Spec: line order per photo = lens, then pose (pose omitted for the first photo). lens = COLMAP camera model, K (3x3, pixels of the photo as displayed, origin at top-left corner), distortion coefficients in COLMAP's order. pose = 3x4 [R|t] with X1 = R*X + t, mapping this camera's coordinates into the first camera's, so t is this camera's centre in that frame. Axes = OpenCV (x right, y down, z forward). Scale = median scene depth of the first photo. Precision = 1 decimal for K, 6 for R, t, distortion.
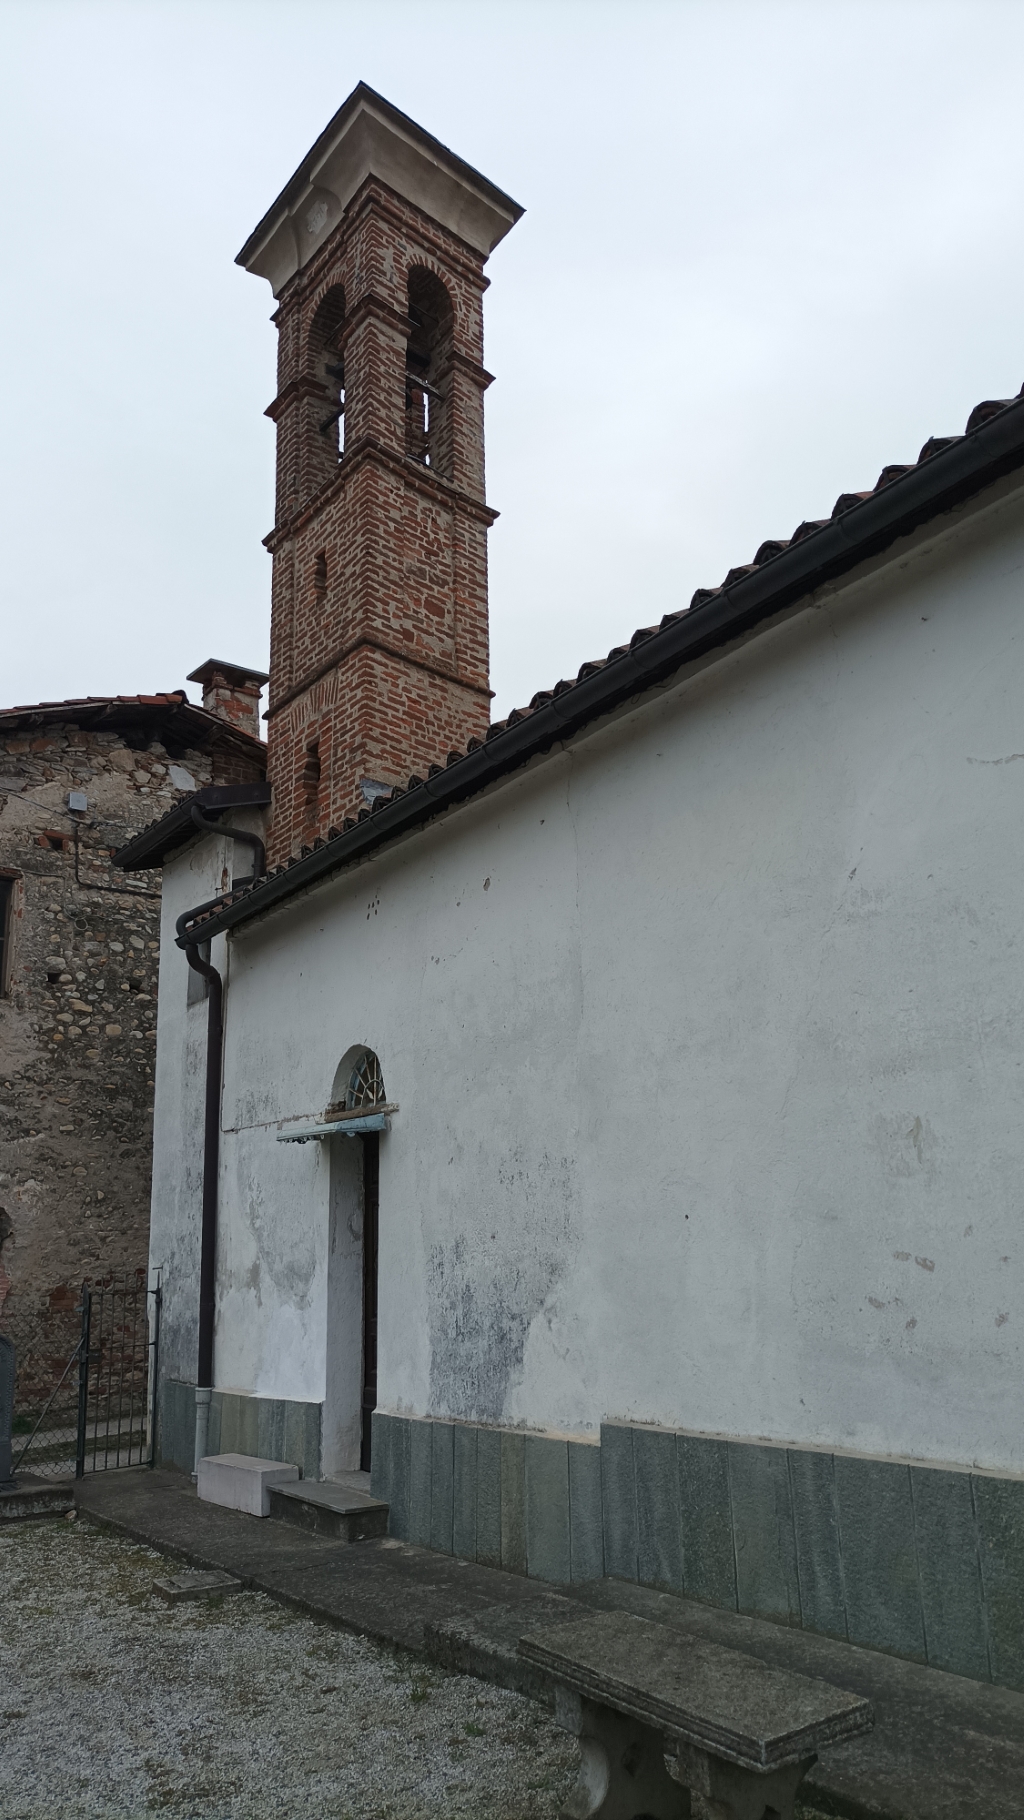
lens RADIAL K [[1355.2, 0, 511.5], [0, 1355.2, 915.8], [0, 0, 1]] dist [0.042745, -0.034148]
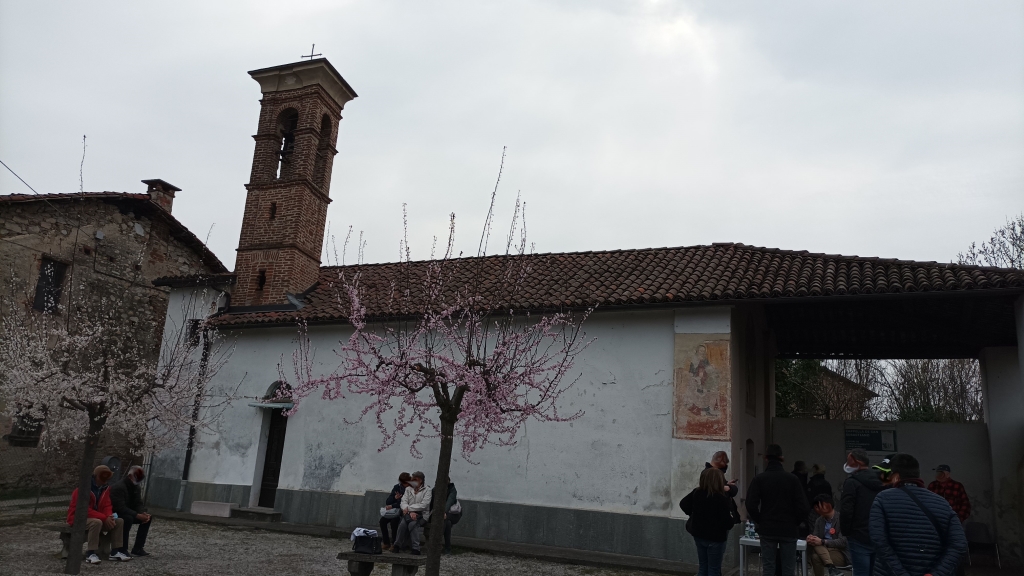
lens RADIAL K [[762.5, 0, 513.3], [0, 762.5, 288.7], [0, 0, 1]] dist [0.042745, -0.034148]
pose [[0.854972, 0.201782, 0.477815, -0.455542], [-0.214721, 0.976272, -0.028073, -0.153497], [-0.472142, -0.078595, 0.878012, -0.709253]]
